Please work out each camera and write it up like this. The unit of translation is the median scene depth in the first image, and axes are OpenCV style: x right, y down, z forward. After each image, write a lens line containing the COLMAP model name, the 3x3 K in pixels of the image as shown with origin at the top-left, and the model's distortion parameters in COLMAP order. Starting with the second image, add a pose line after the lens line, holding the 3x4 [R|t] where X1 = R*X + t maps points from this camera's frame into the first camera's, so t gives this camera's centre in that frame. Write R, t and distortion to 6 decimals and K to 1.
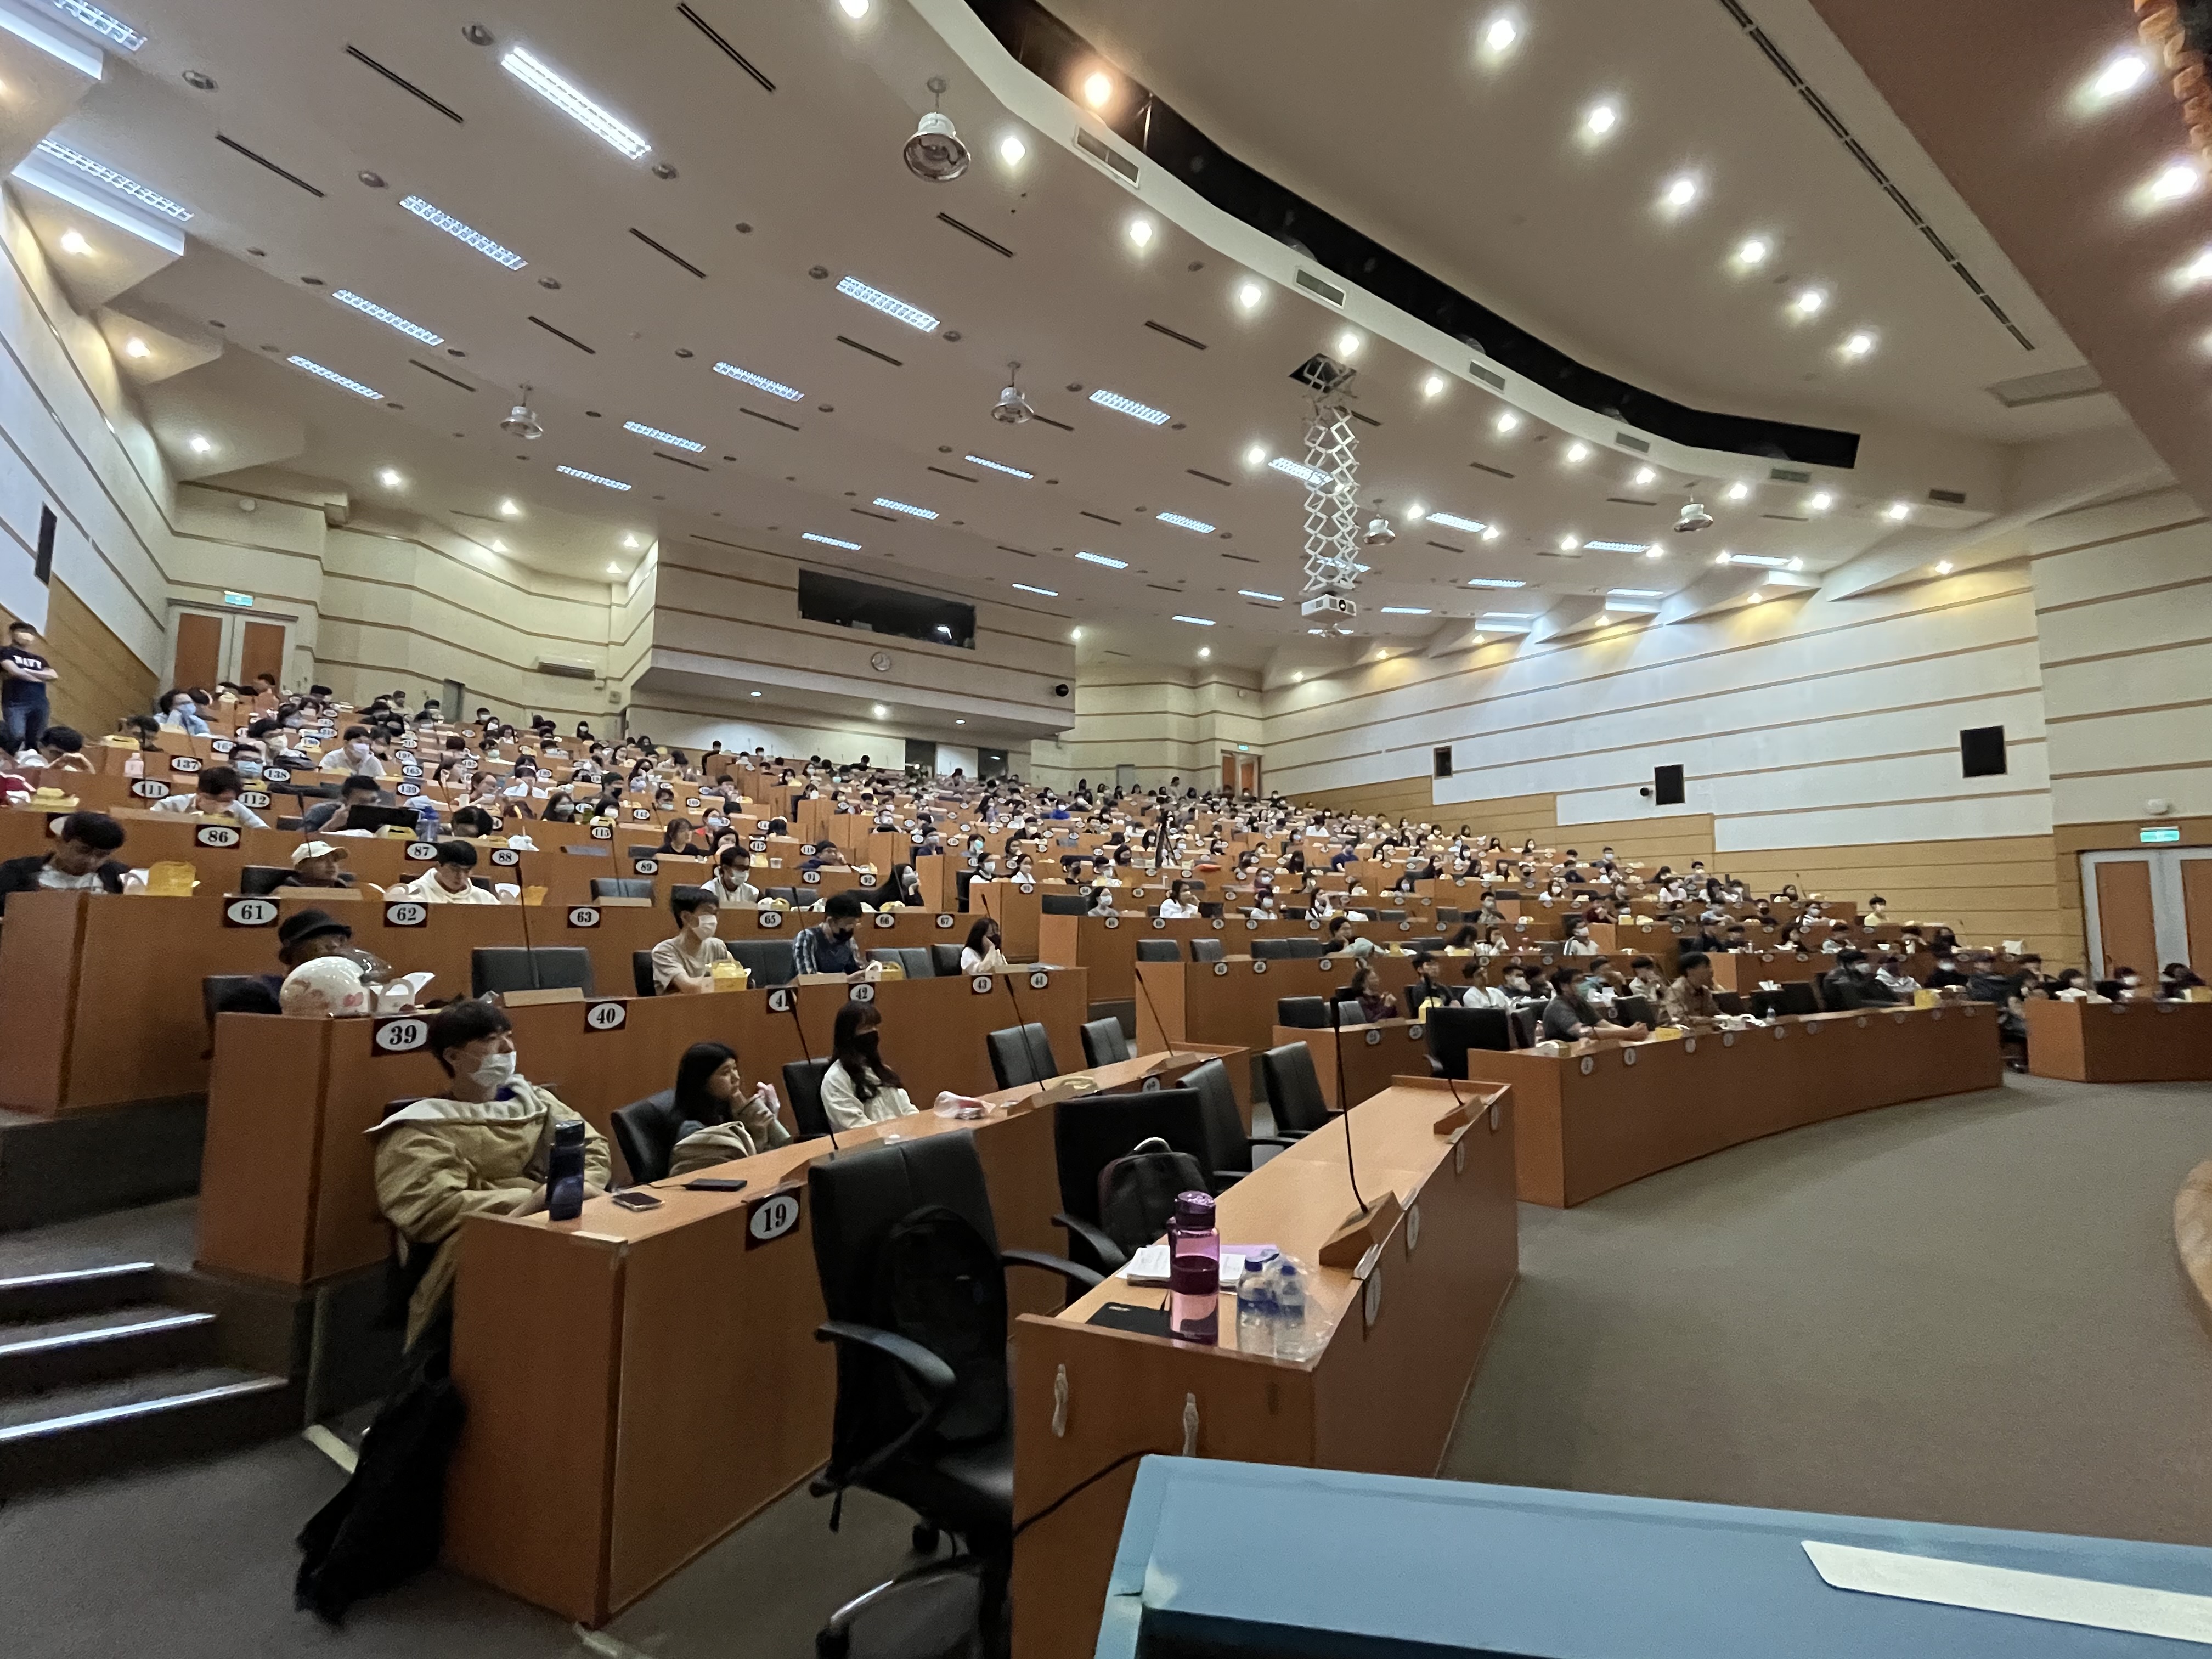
lens RADIAL K [[998.2, 0, 1106.0], [0, 998.2, 829.5], [0, 0, 1]] dist [-0.000565, -0.000082]
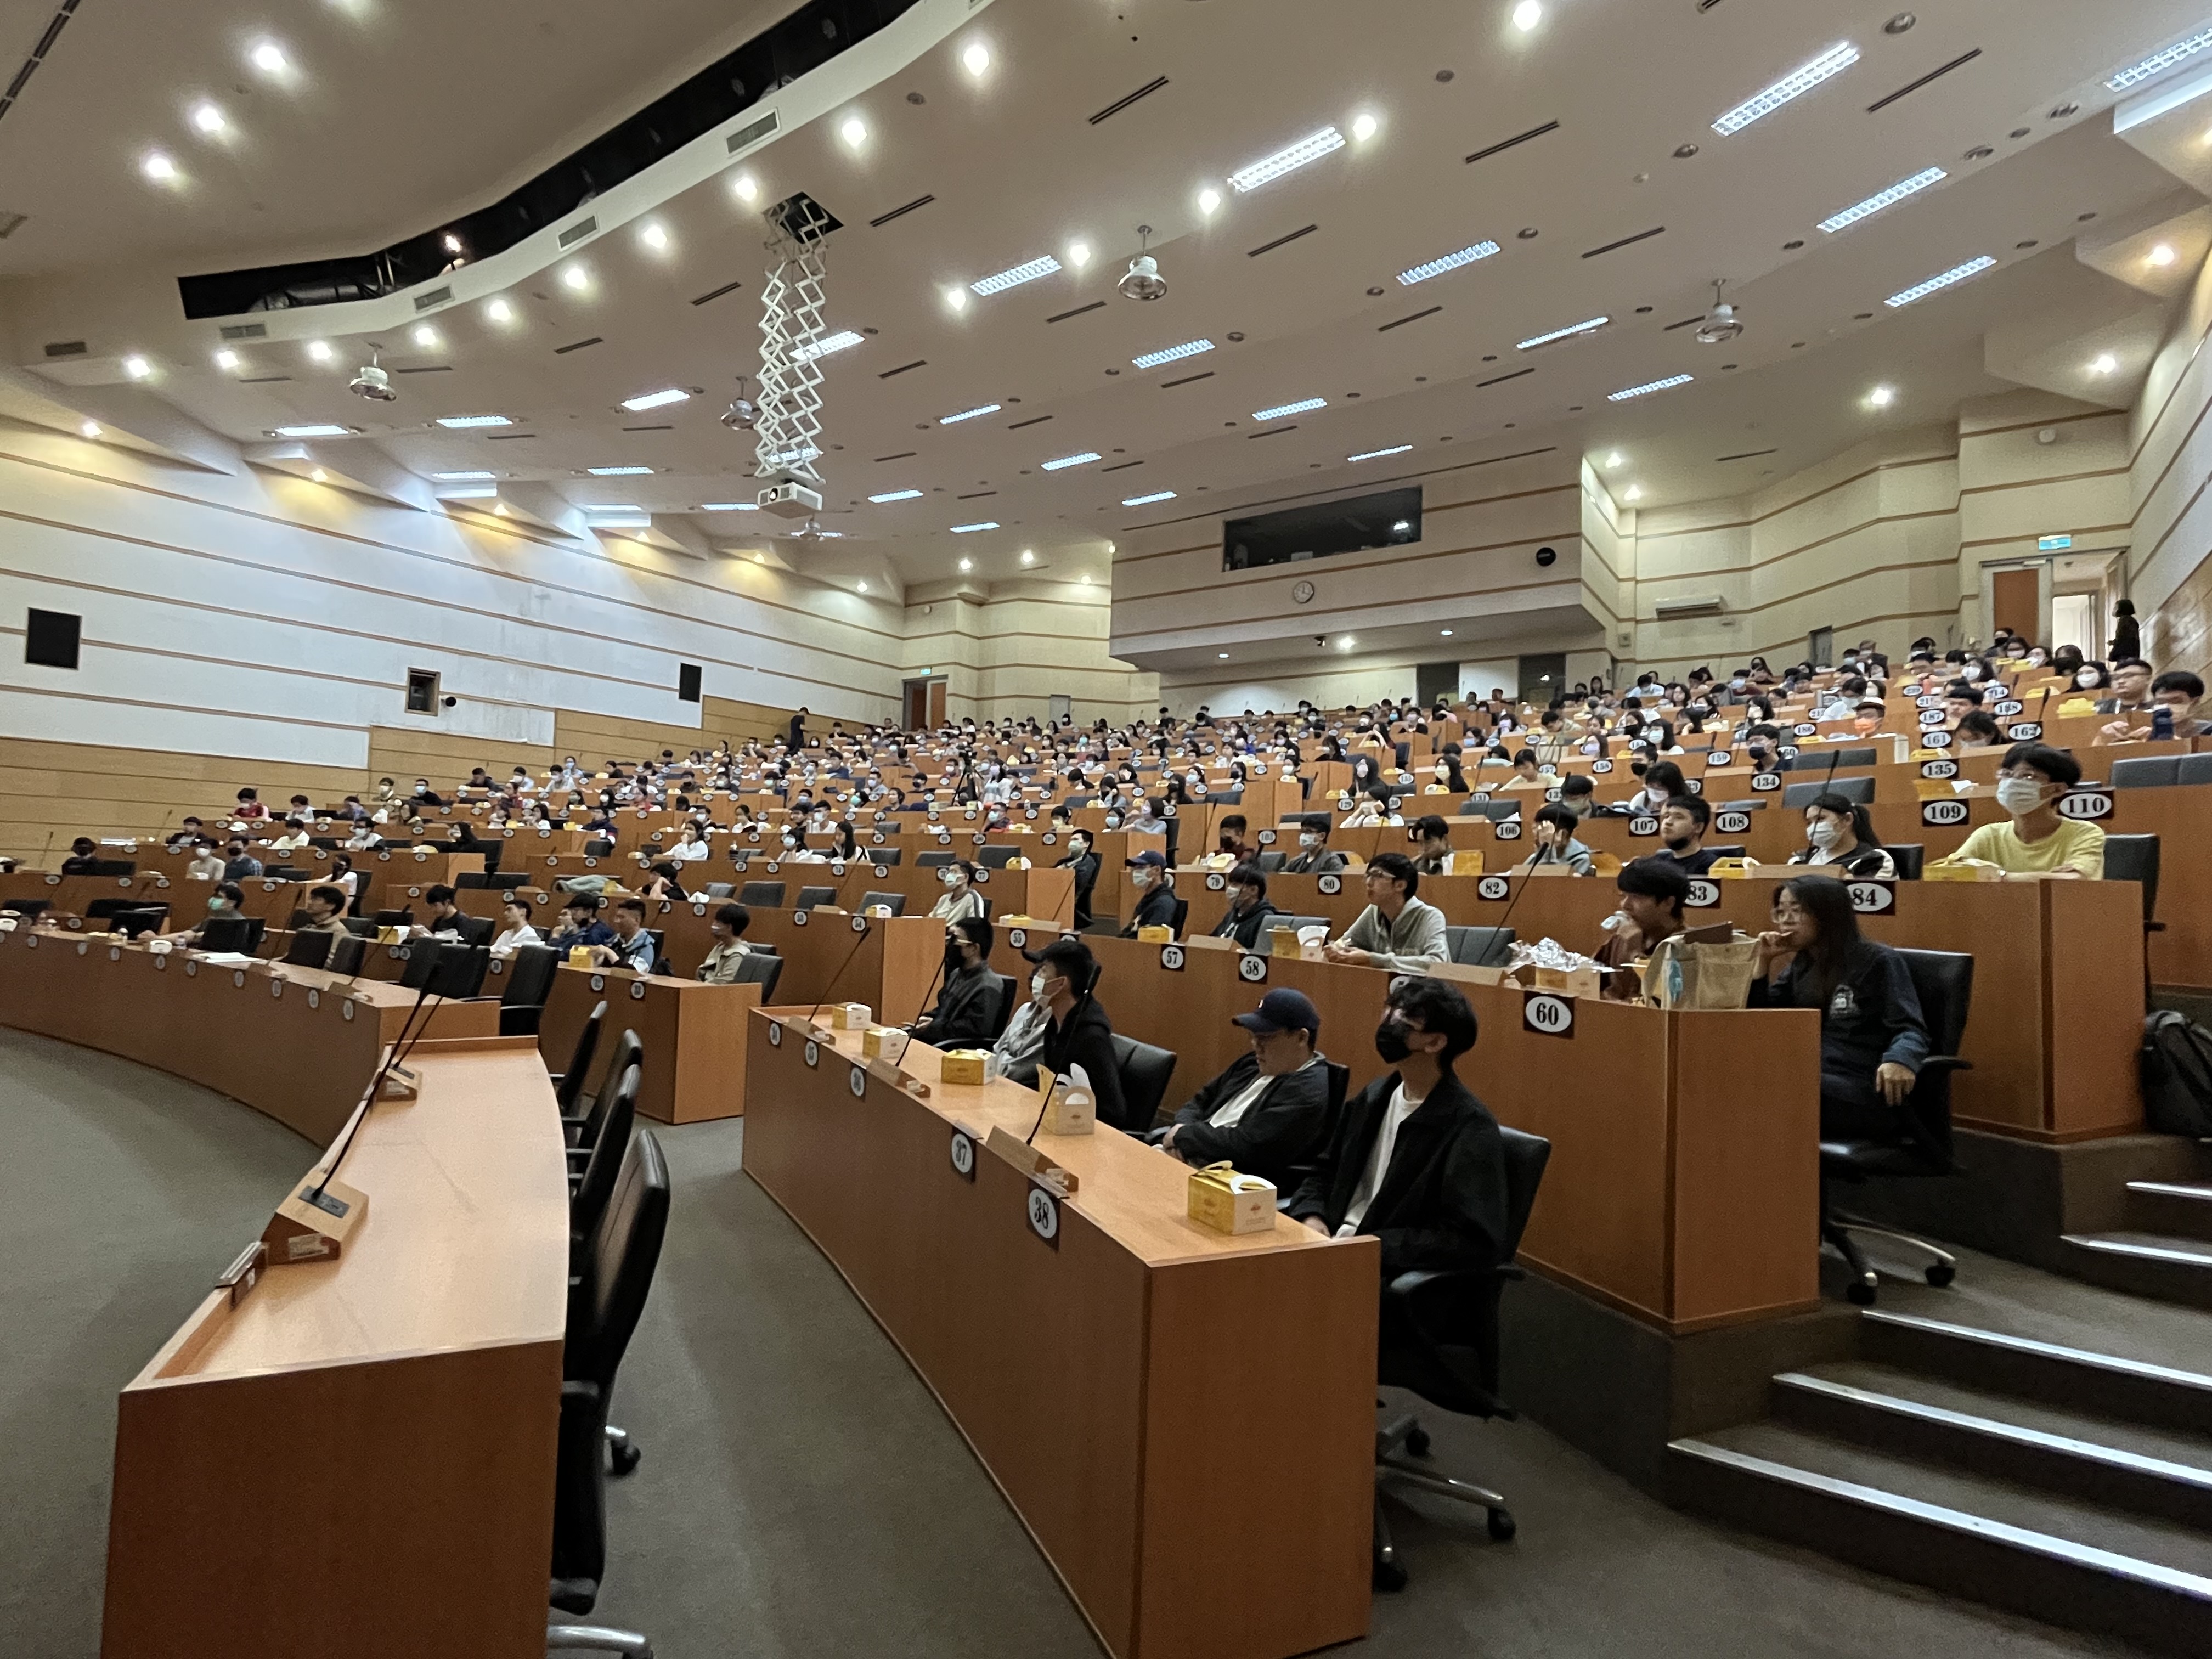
lens RADIAL K [[1112.0, 0, 1106.0], [0, 1112.0, 829.5], [0, 0, 1]] dist [0.011953, -0.001061]
pose [[0.342977, -0.035285, -0.938681, 0.643685], [0.065854, 0.997739, -0.013443, 0.044559], [0.937033, -0.057205, 0.344525, 0.490854]]
